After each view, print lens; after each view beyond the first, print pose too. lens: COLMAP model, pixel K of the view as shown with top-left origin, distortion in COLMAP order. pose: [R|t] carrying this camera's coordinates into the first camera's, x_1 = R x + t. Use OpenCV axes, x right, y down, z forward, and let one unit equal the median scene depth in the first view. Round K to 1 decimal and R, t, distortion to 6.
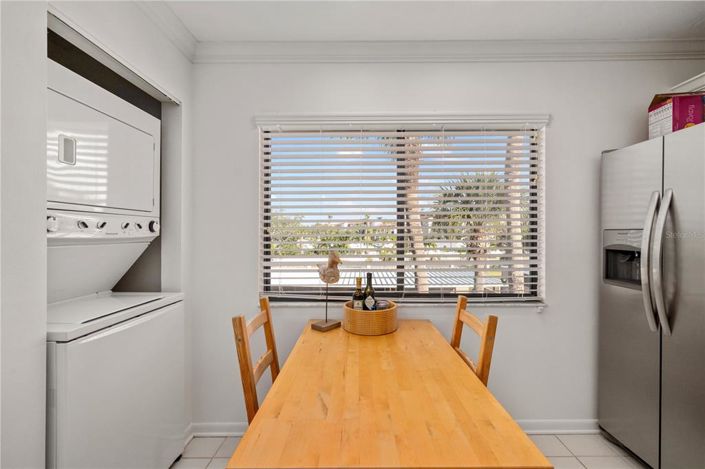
lens RADIAL K [[295.8, 0, 352.5], [0, 295.8, 234.5], [0, 0, 1]] dist [0.002635, 0.000351]
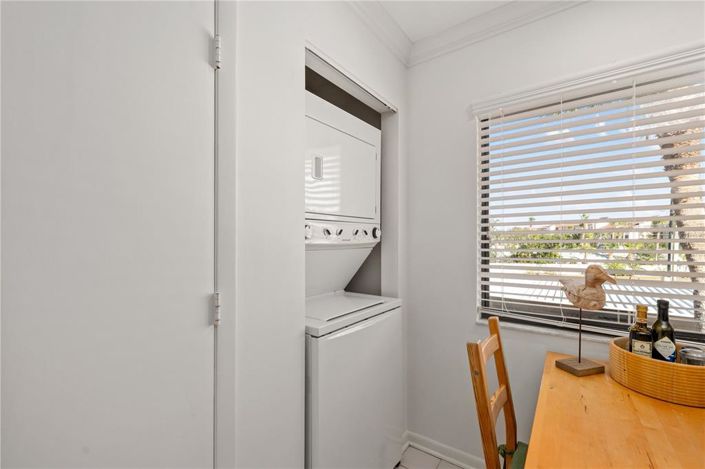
lens RADIAL K [[304.0, 0, 352.5], [0, 304.0, 234.5], [0, 0, 1]] dist [0.000765, 0.000224]
pose [[0.800859, -0.016807, -0.598617, -0.095837], [0.005362, 0.999767, -0.020896, 0.000642], [0.598829, 0.013525, 0.800763, 0.090122]]
